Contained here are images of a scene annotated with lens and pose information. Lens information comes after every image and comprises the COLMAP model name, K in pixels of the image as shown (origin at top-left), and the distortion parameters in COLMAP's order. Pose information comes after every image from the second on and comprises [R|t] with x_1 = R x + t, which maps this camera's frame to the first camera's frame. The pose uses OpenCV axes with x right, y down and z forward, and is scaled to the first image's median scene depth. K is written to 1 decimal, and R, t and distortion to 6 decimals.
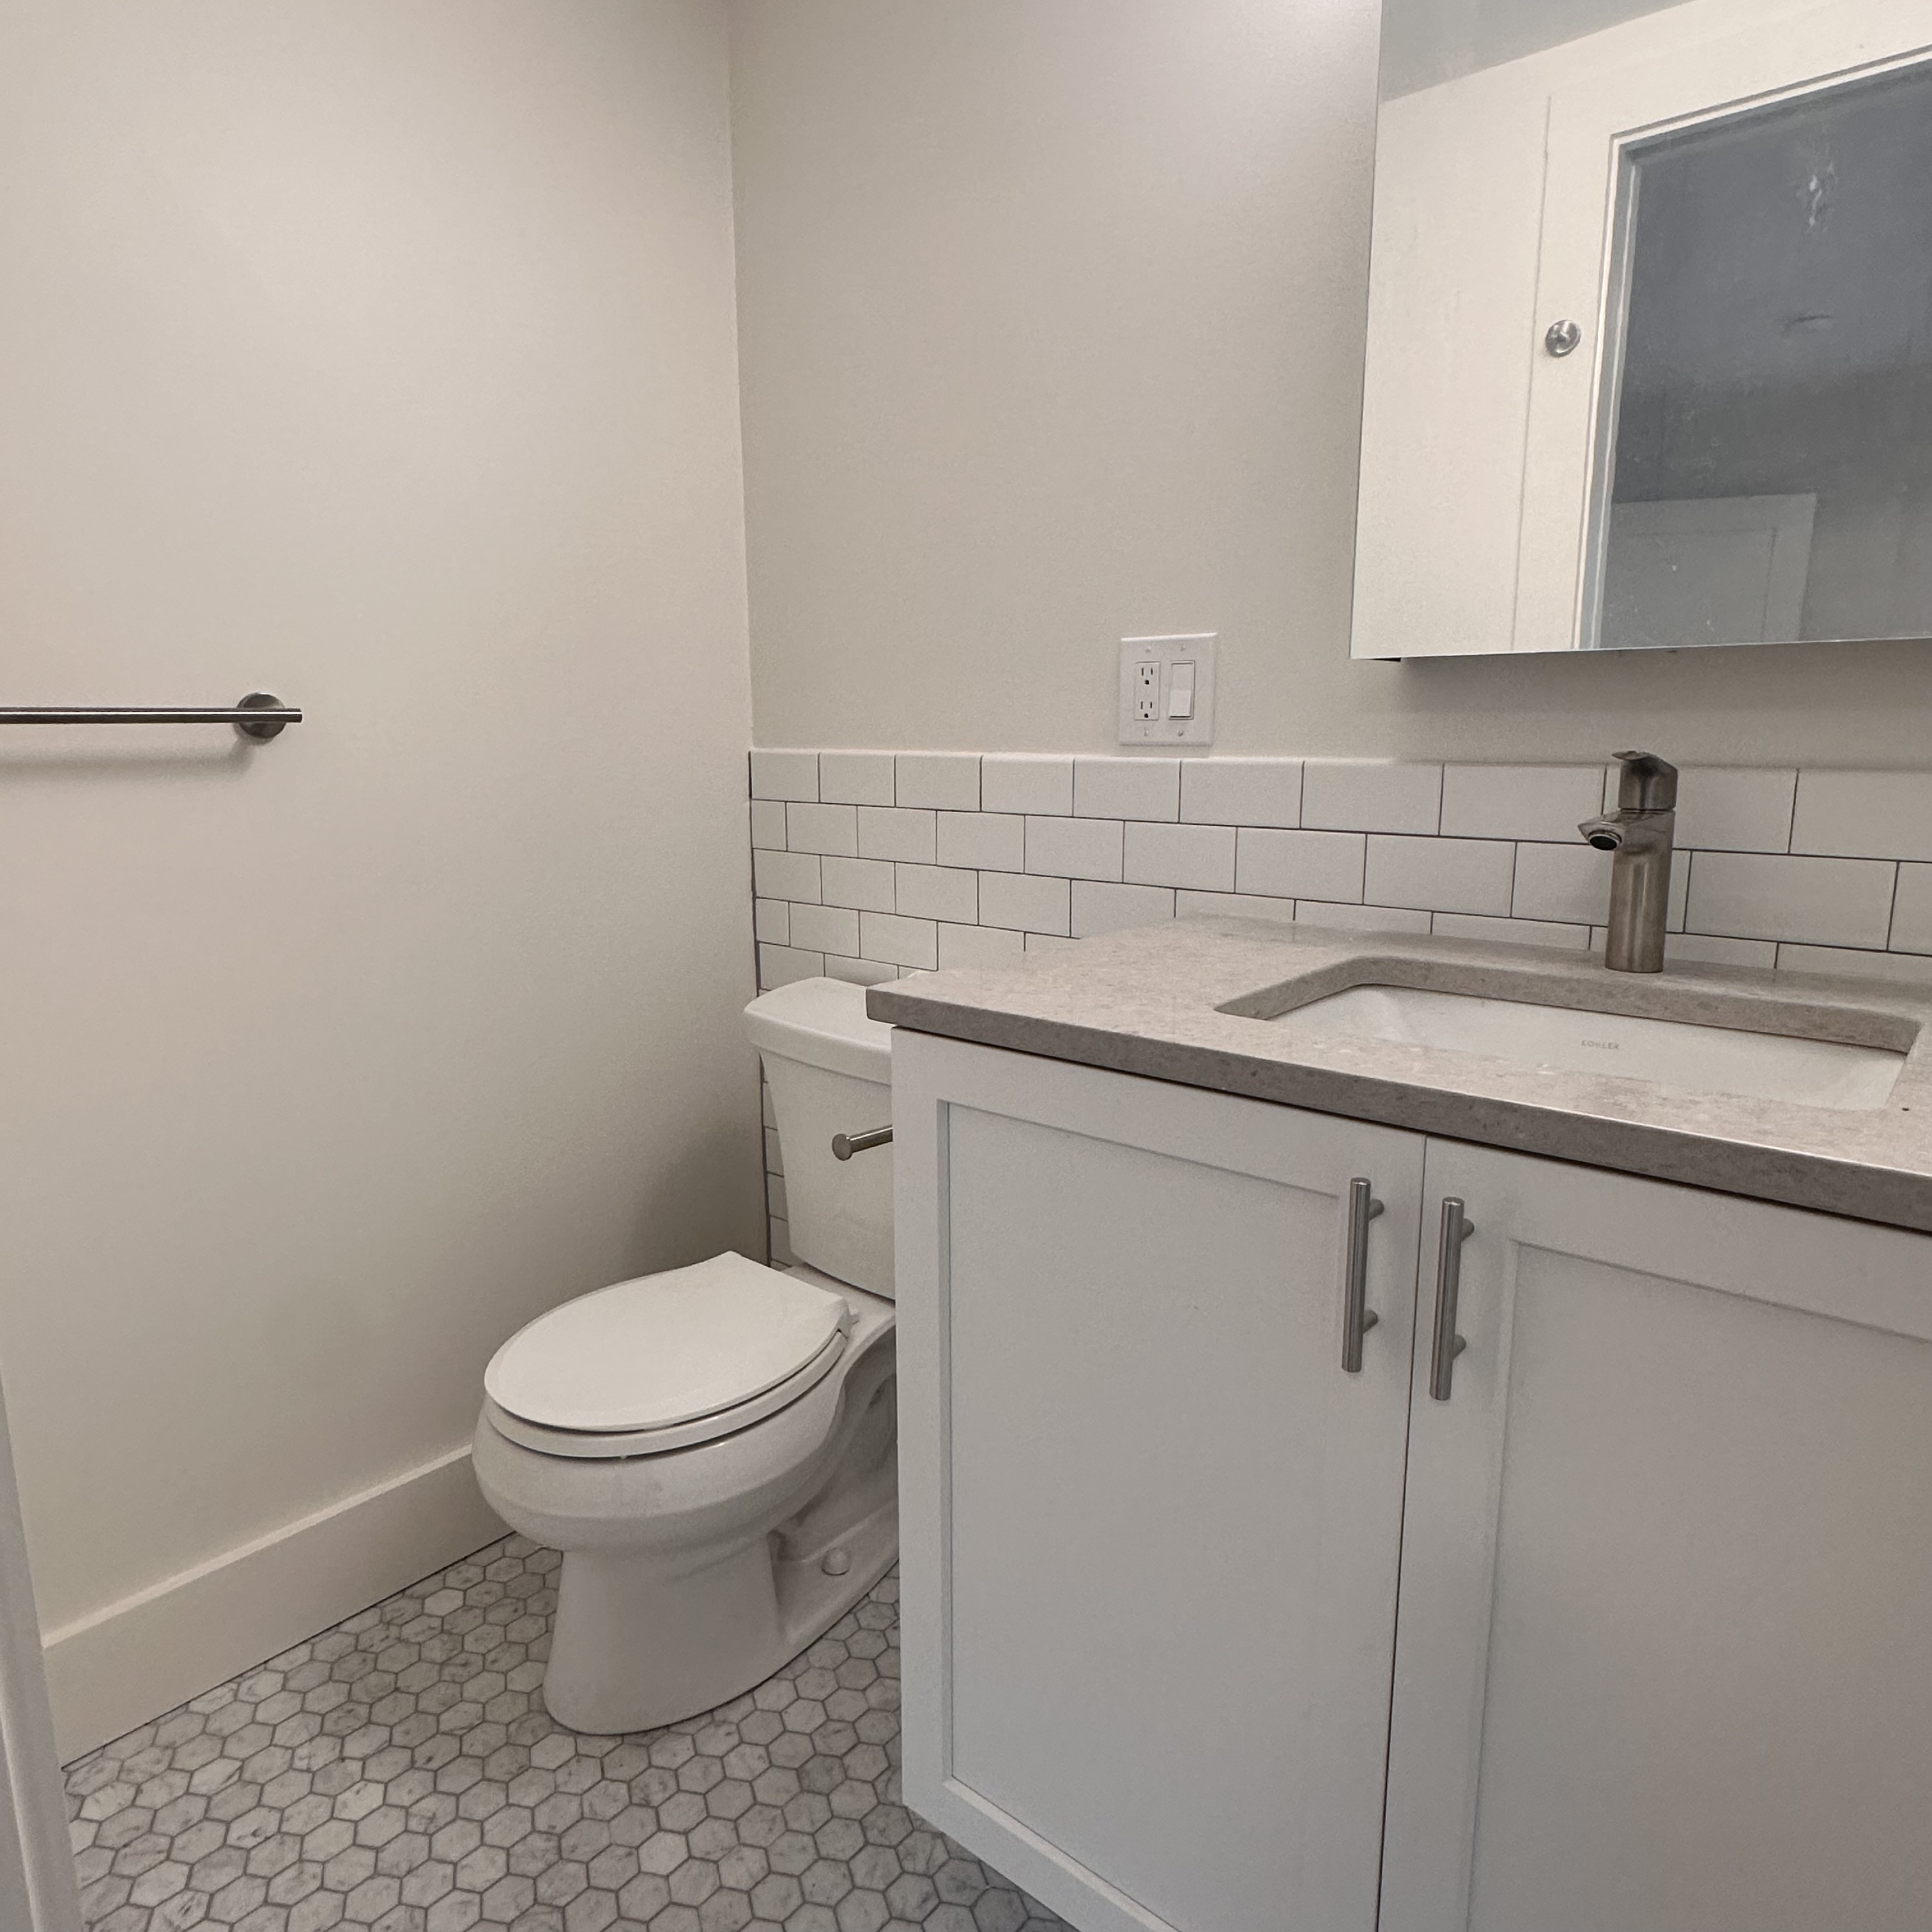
lens RADIAL K [[1281.5, 0, 970.5], [0, 1281.5, 957.3], [0, 0, 1]] dist [-0.008637, -0.001043]
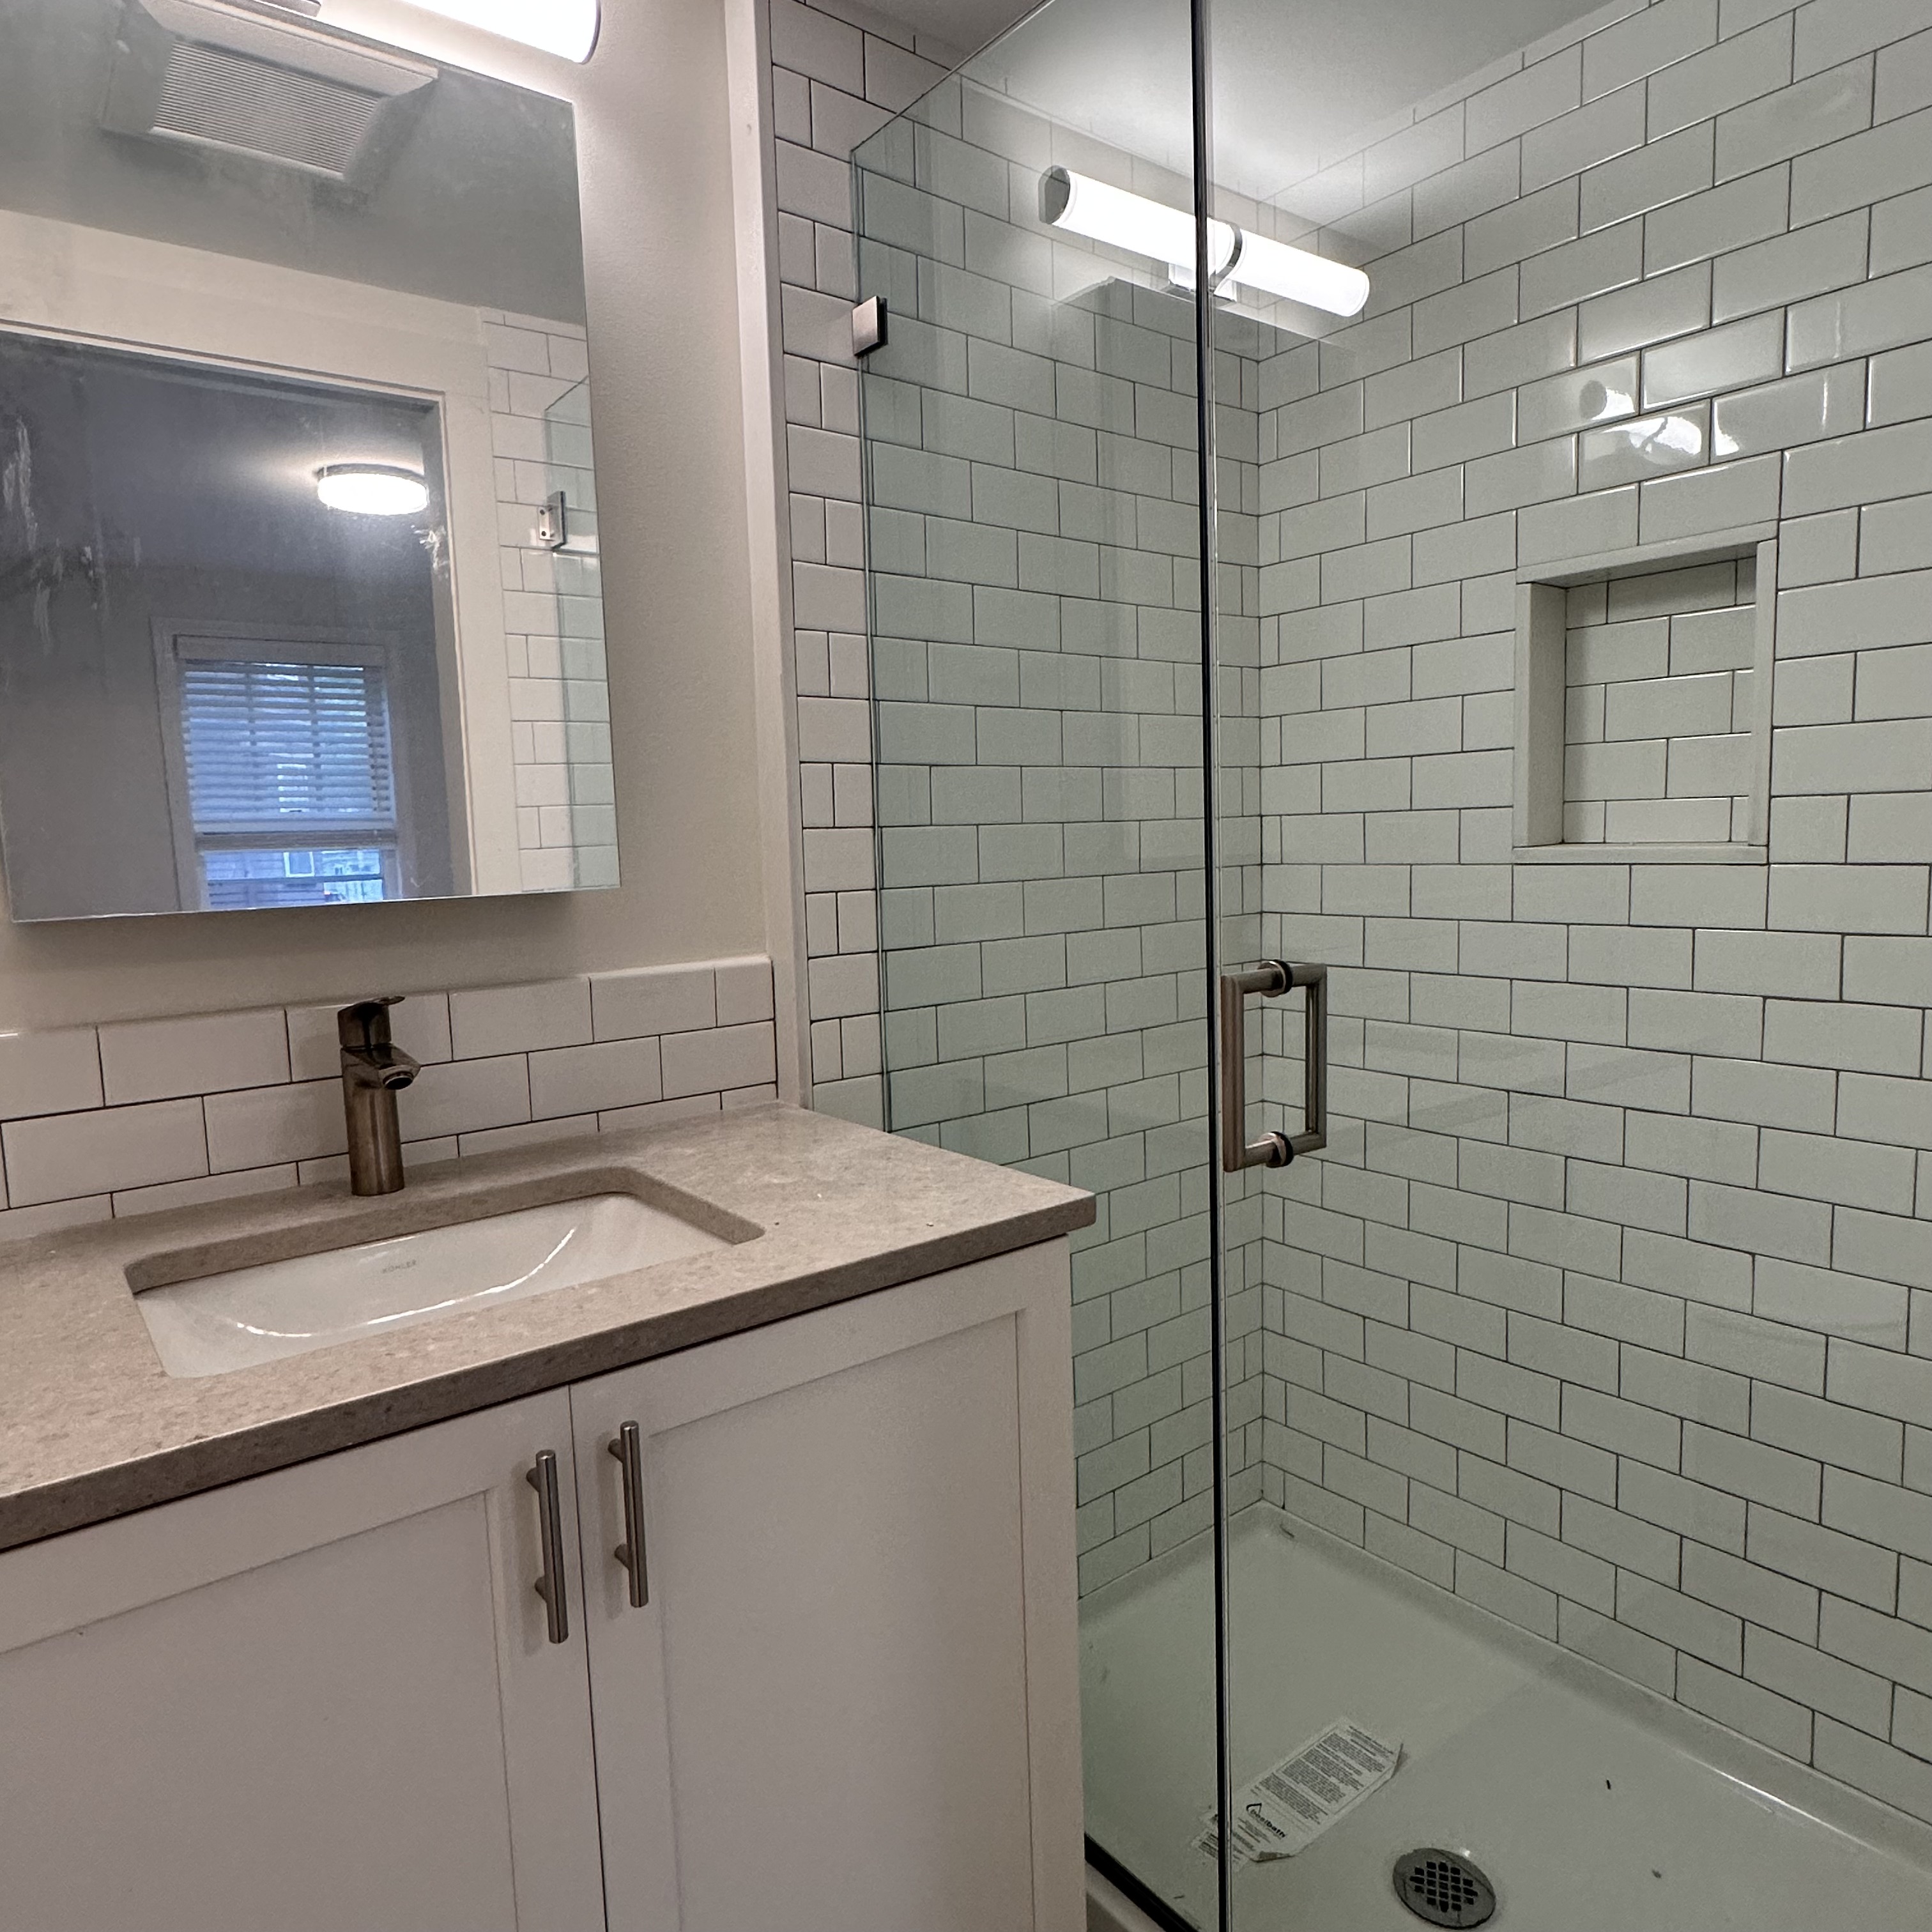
lens RADIAL K [[1281.5, 0, 970.7], [0, 1281.5, 969.7], [0, 0, 1]] dist [-0.008637, -0.001043]
pose [[0.190833, -0.108477, 0.975610, -0.424101], [0.203301, 0.976694, 0.068831, -0.148213], [-0.960339, 0.185208, 0.208439, 0.272274]]
